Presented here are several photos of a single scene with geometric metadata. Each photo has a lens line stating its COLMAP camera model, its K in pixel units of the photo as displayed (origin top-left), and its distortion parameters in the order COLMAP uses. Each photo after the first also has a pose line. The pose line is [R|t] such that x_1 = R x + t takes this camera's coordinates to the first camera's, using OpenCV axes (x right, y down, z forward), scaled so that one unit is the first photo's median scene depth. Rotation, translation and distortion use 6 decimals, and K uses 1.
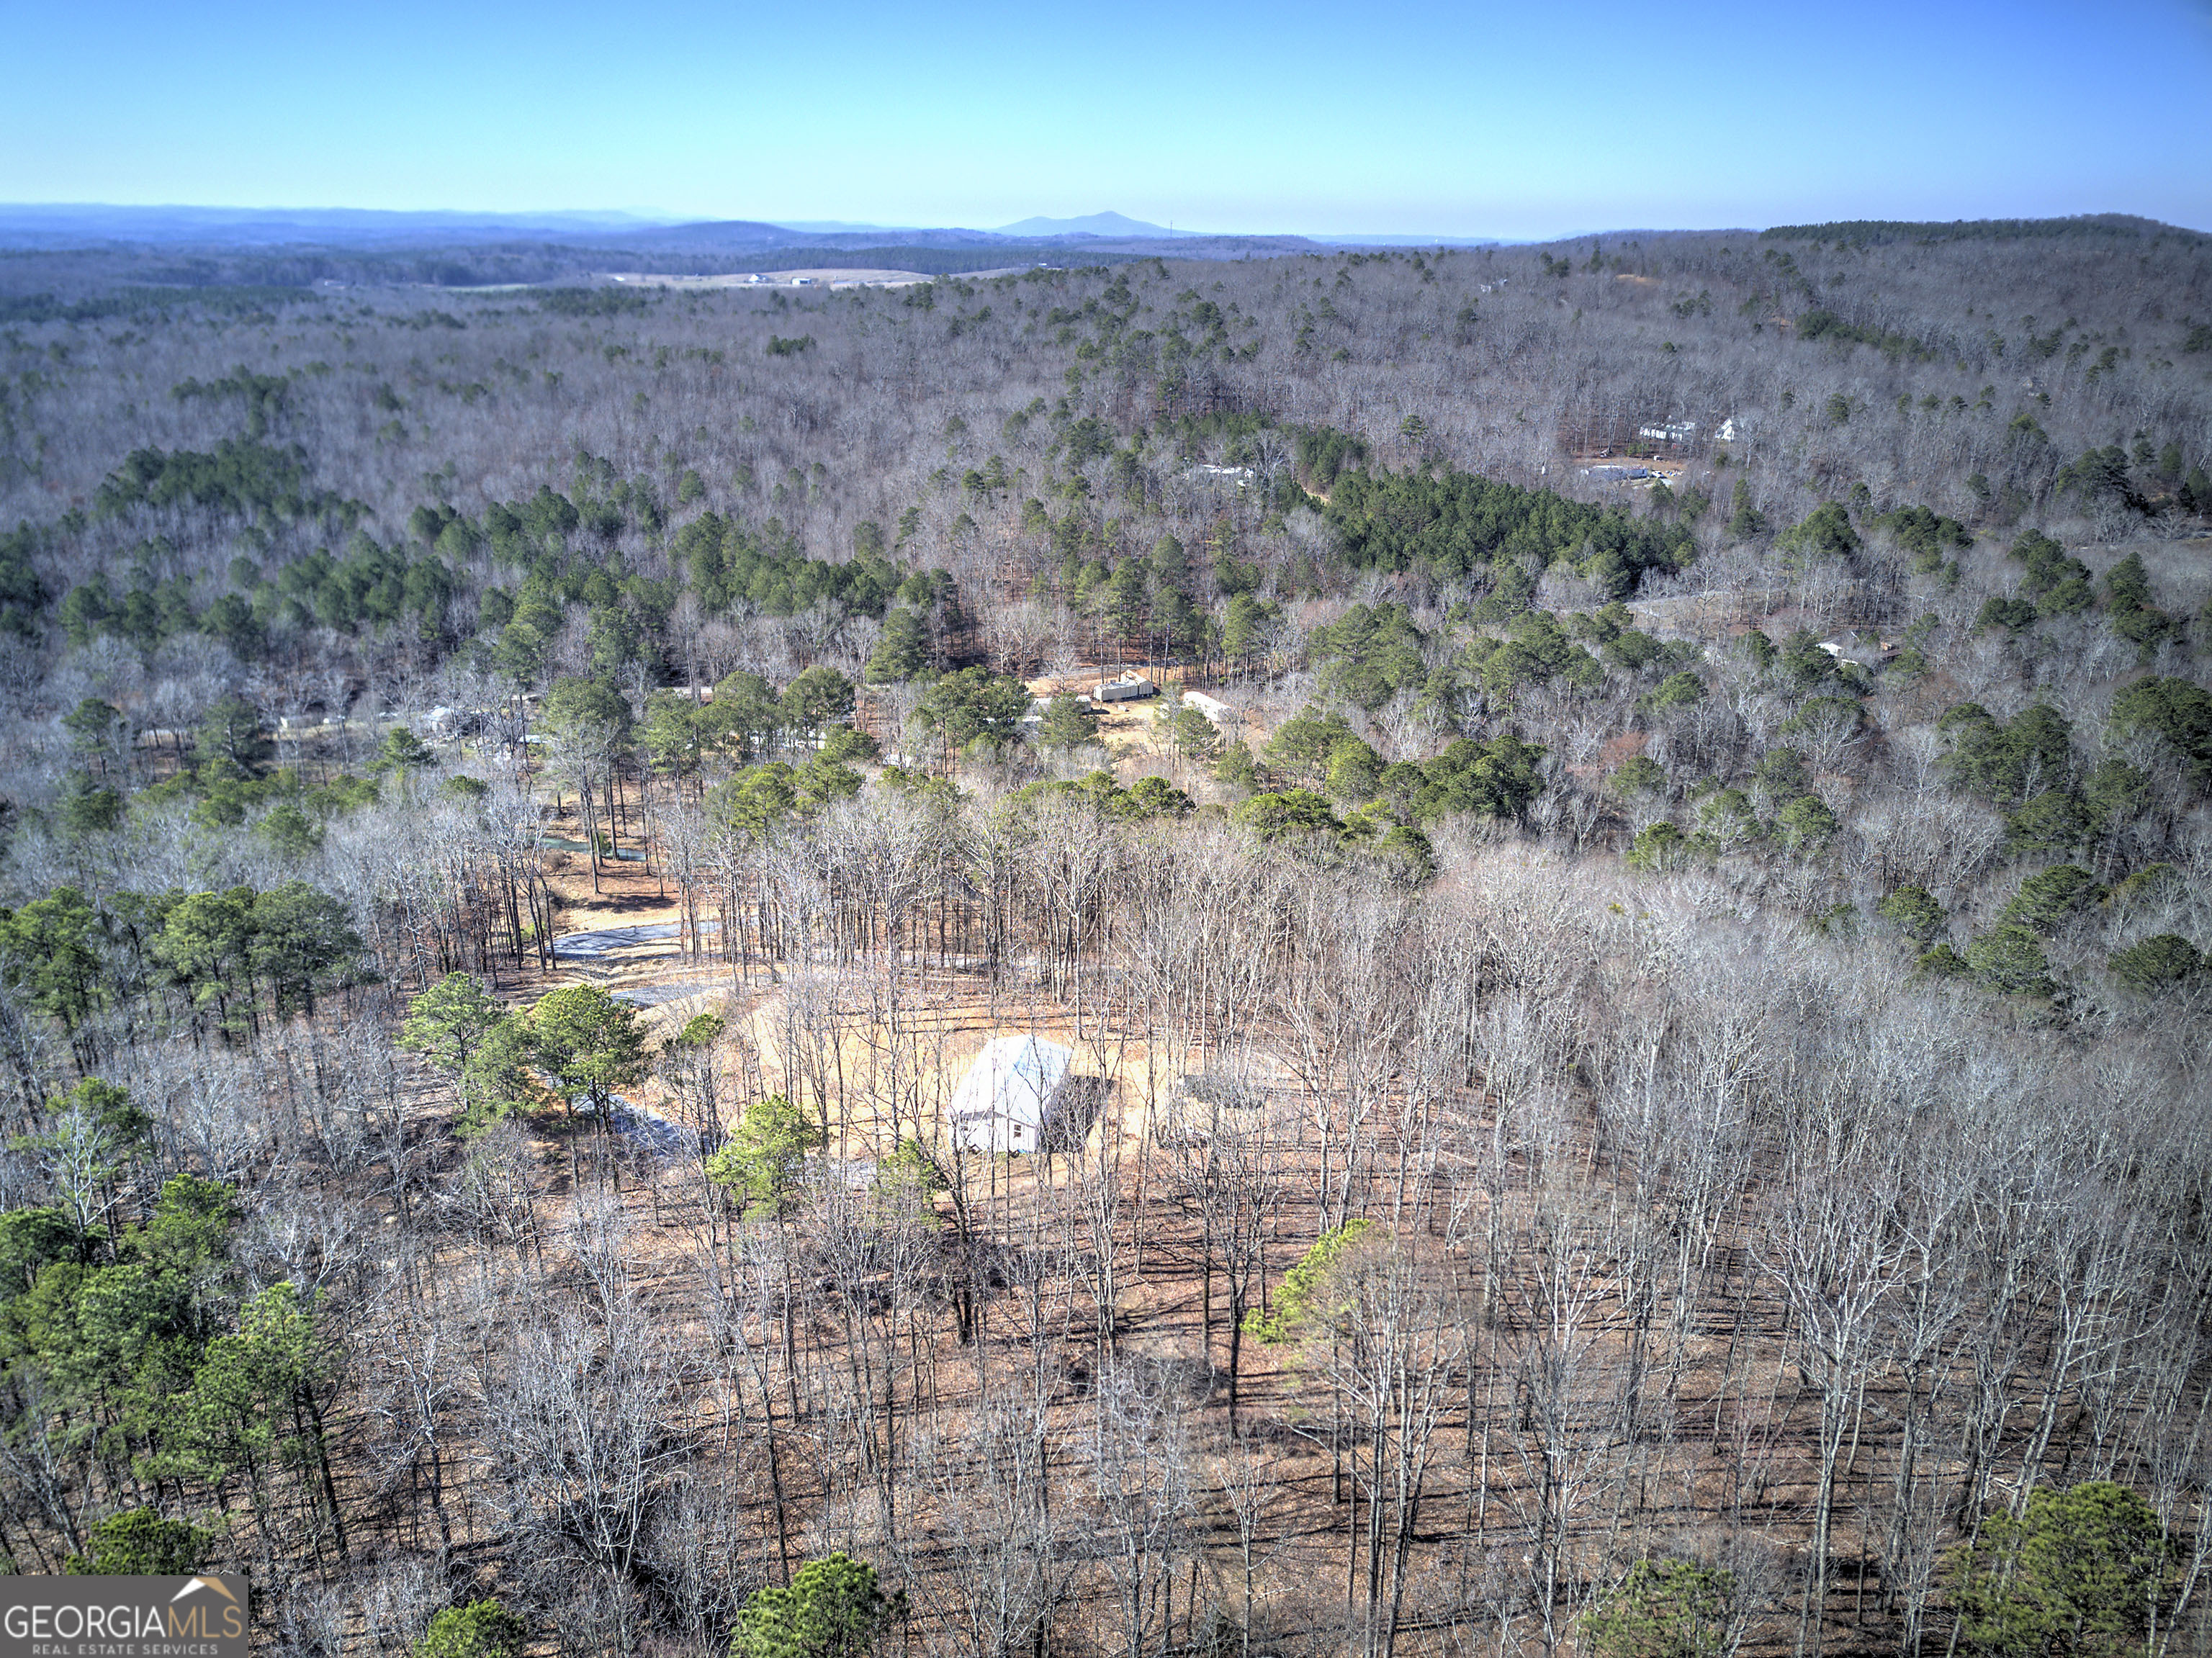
lens RADIAL K [[1647.6, 0, 1085.8], [0, 1647.6, 844.3], [0, 0, 1]] dist [0.019755, -0.019091]
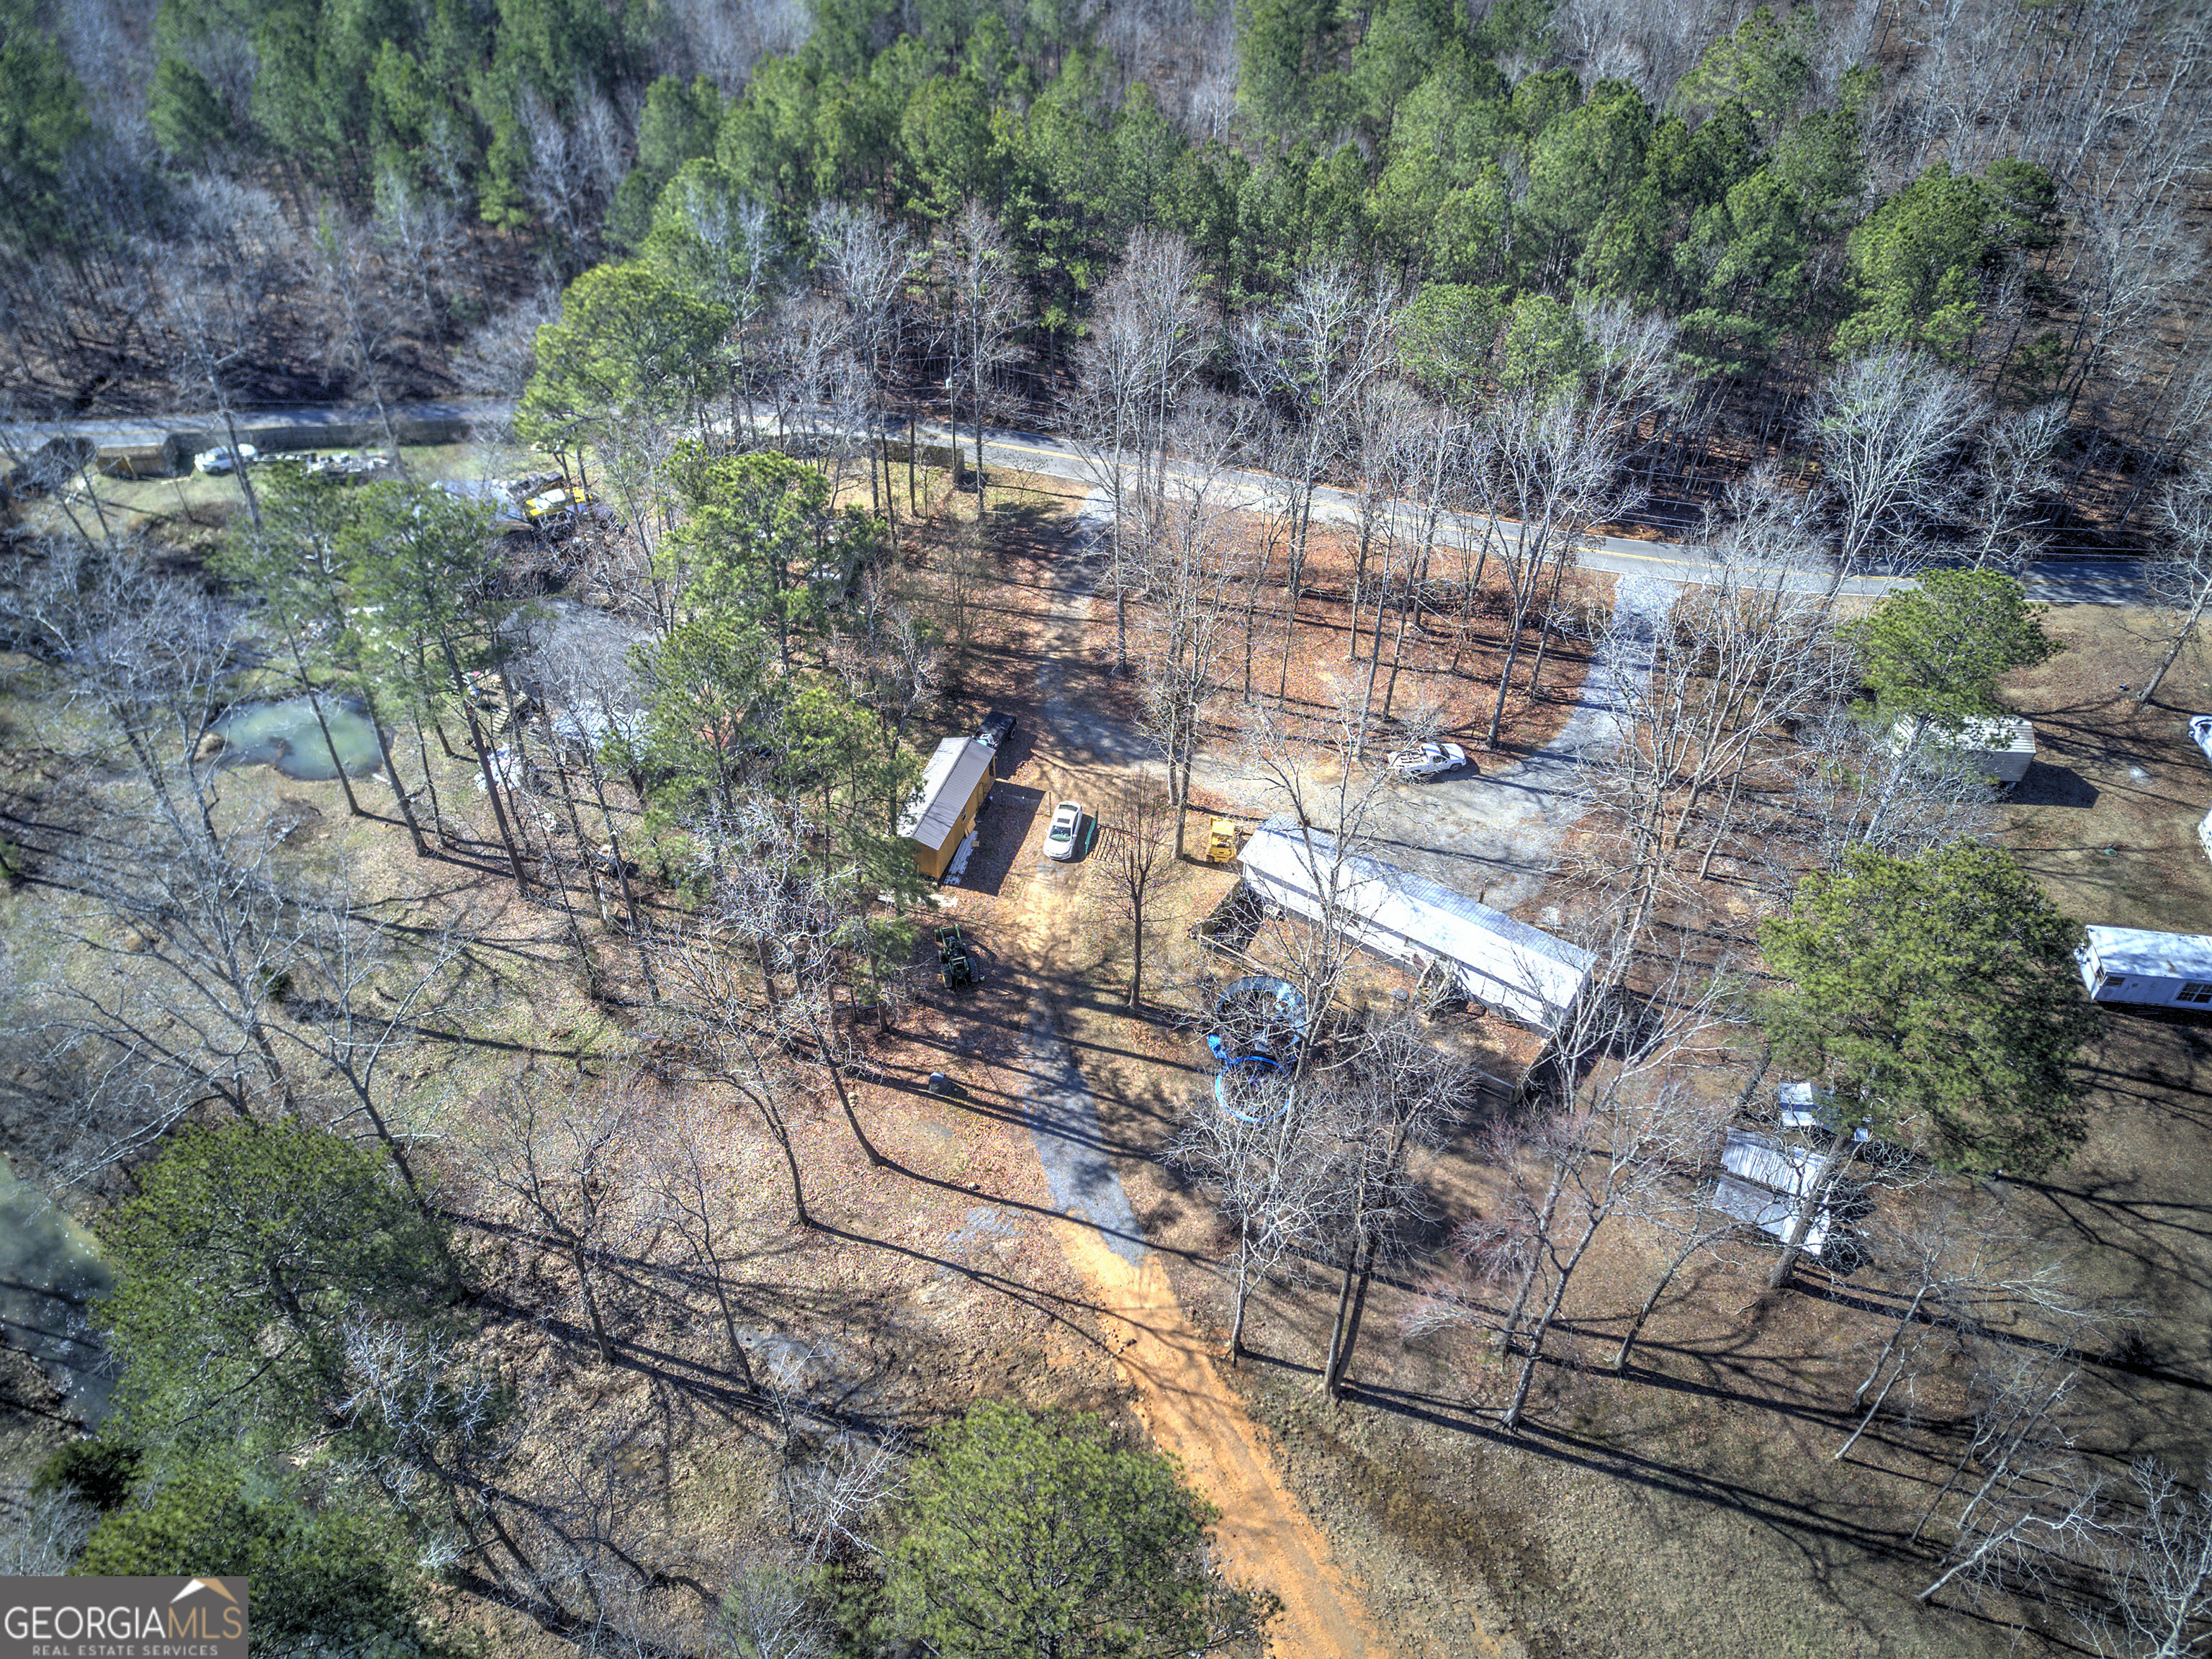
lens RADIAL K [[1647.7, 0, 1117.8], [0, 1647.7, 829.5], [0, 0, 1]] dist [0.019755, -0.019091]
pose [[0.927222, 0.249122, -0.279639, -0.118337], [-0.119790, 0.904729, 0.408797, -0.150138], [0.354838, -0.345547, 0.868727, 0.600857]]
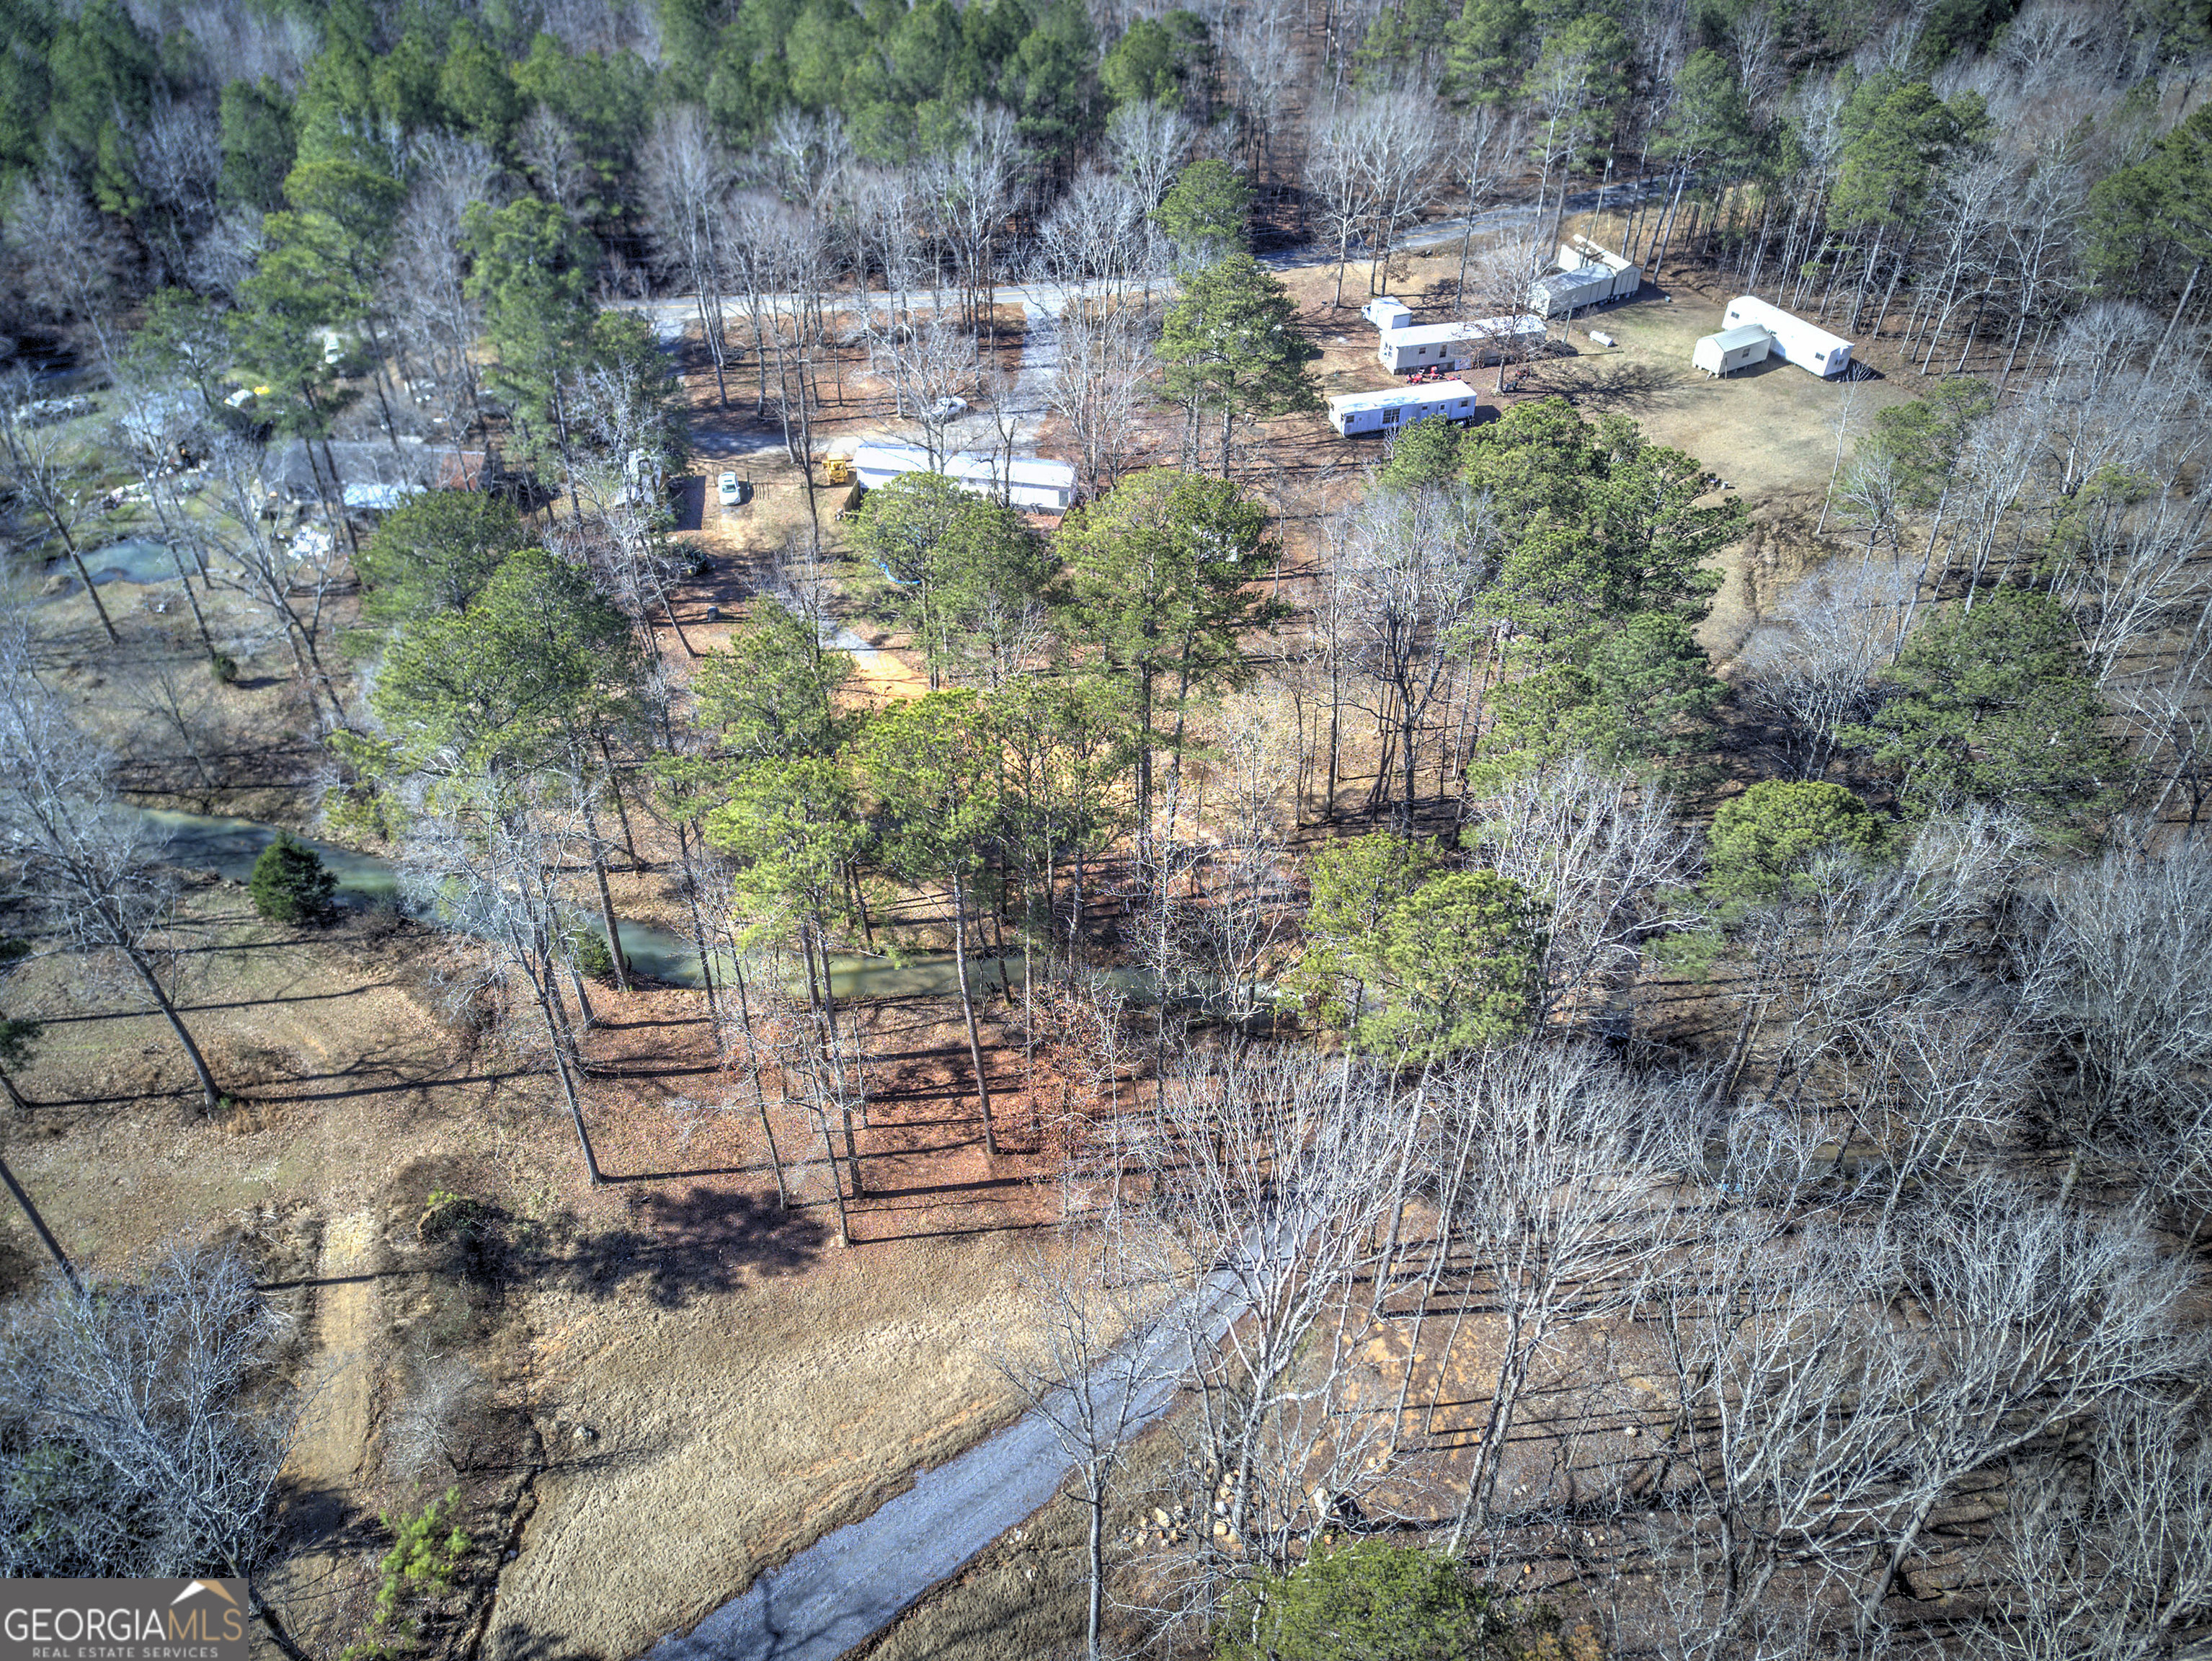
lens RADIAL K [[1647.9, 0, 1100.1], [0, 1647.9, 832.5], [0, 0, 1]] dist [0.019755, -0.019091]
pose [[0.999271, -0.032474, 0.020079, -0.121663], [0.023442, 0.936949, 0.348679, -0.103904], [-0.030136, -0.347954, 0.937027, 0.436602]]
